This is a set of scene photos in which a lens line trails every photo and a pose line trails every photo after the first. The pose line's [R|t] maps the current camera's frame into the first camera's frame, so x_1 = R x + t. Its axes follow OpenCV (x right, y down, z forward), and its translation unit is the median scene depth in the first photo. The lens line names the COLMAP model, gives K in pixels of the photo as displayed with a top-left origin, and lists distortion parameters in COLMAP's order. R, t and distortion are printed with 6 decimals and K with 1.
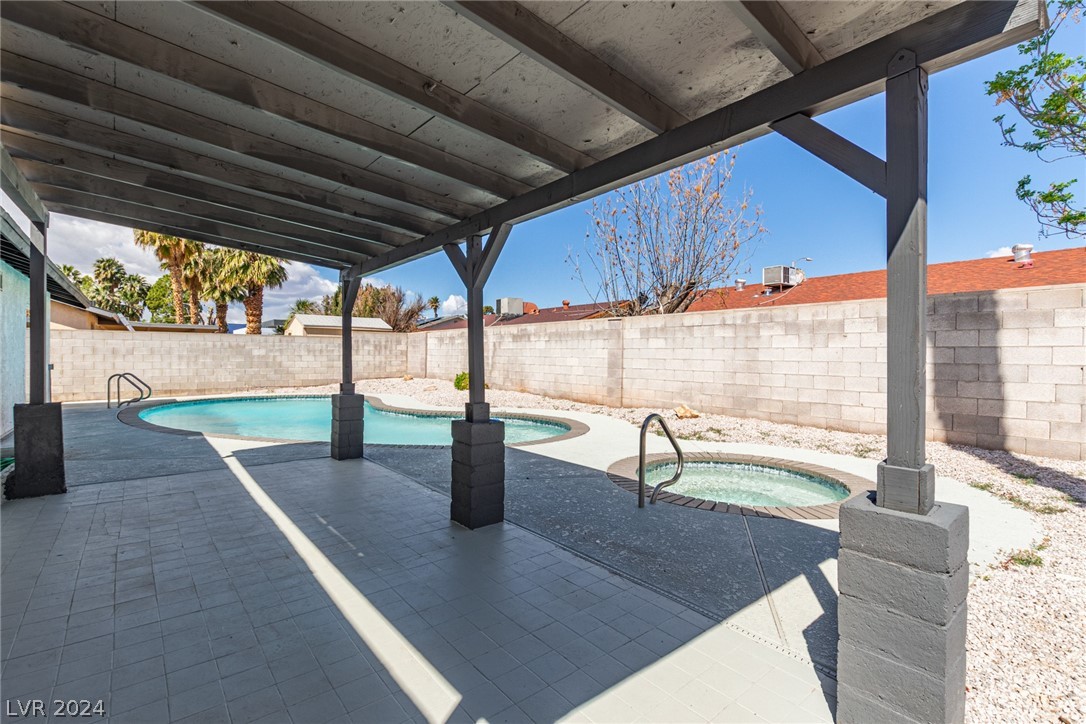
lens RADIAL K [[488.7, 0, 540.3], [0, 488.7, 359.0], [0, 0, 1]] dist [0.008705, -0.004295]
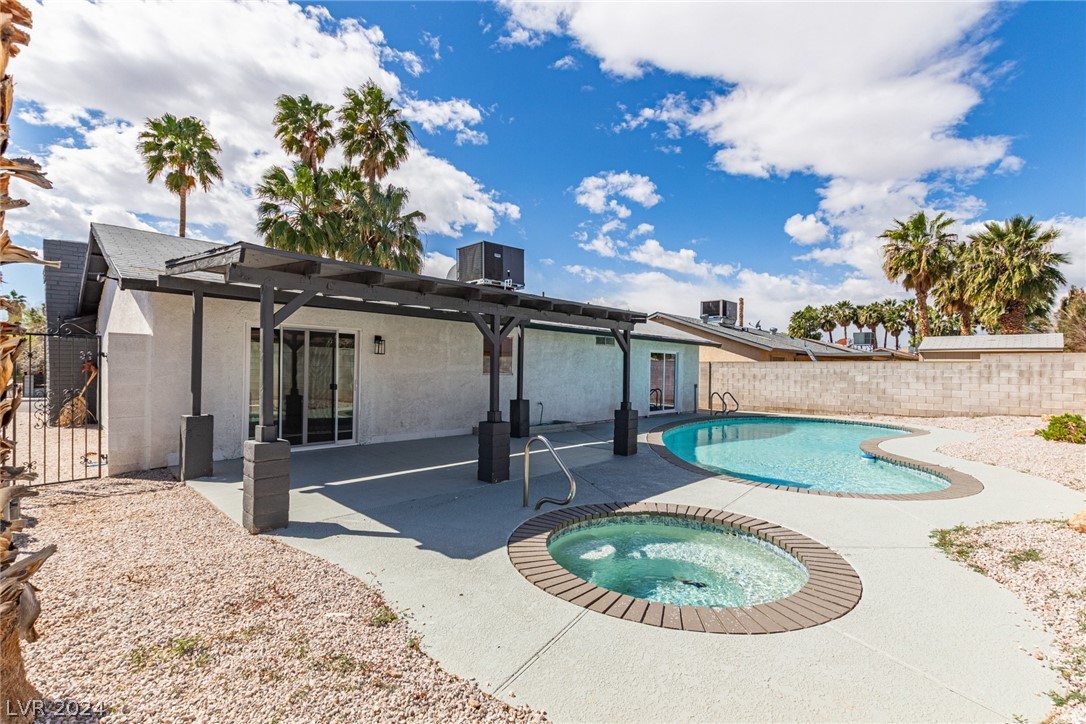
lens RADIAL K [[488.7, 0, 545.5], [0, 488.7, 369.2], [0, 0, 1]] dist [0.008705, -0.004295]
pose [[0.110598, -0.004858, -0.993853, 0.399740], [-0.021182, 0.999749, -0.007245, -0.012990], [0.993639, 0.021853, 0.110468, 0.242556]]
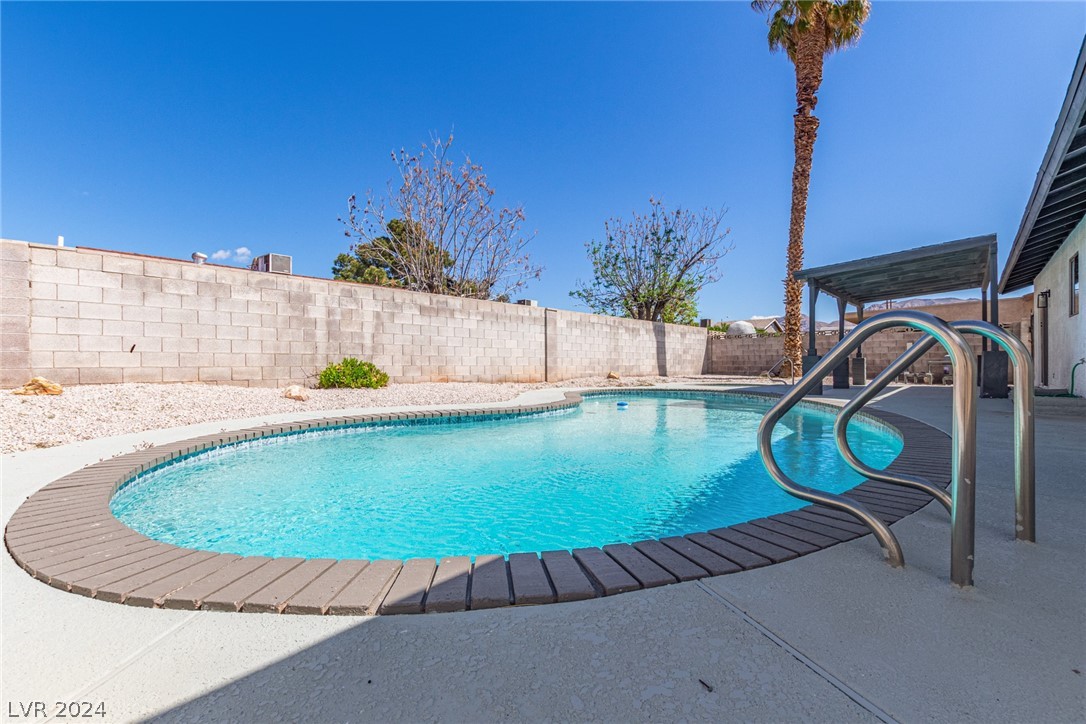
lens RADIAL K [[488.7, 0, 543.5], [0, 488.7, 361.6], [0, 0, 1]] dist [0.008705, -0.004295]
pose [[-0.165847, -0.001616, 0.986150, -0.735339], [0.010694, 0.999937, 0.003437, 0.030127], [-0.986094, 0.011115, -0.165819, 0.856322]]
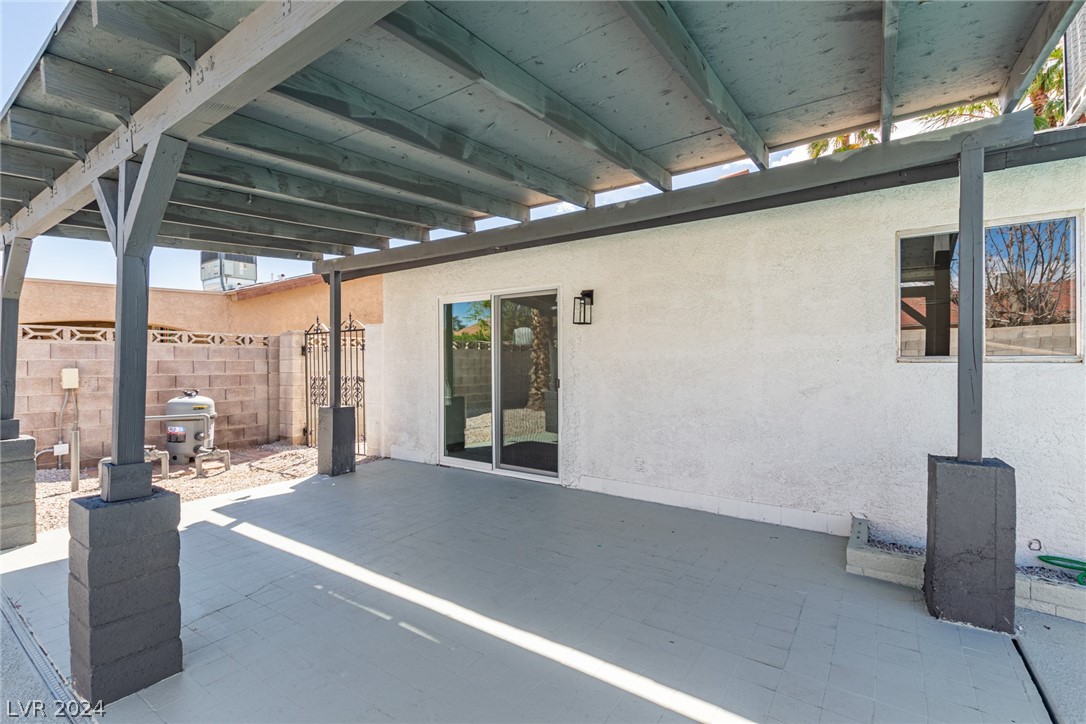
lens RADIAL K [[488.7, 0, 538.3], [0, 488.7, 365.8], [0, 0, 1]] dist [0.008705, -0.004295]
pose [[-0.964553, -0.004967, -0.263843, -0.105381], [-0.008609, 0.999883, 0.012652, -0.008079], [0.263749, 0.014475, -0.964483, 0.408004]]
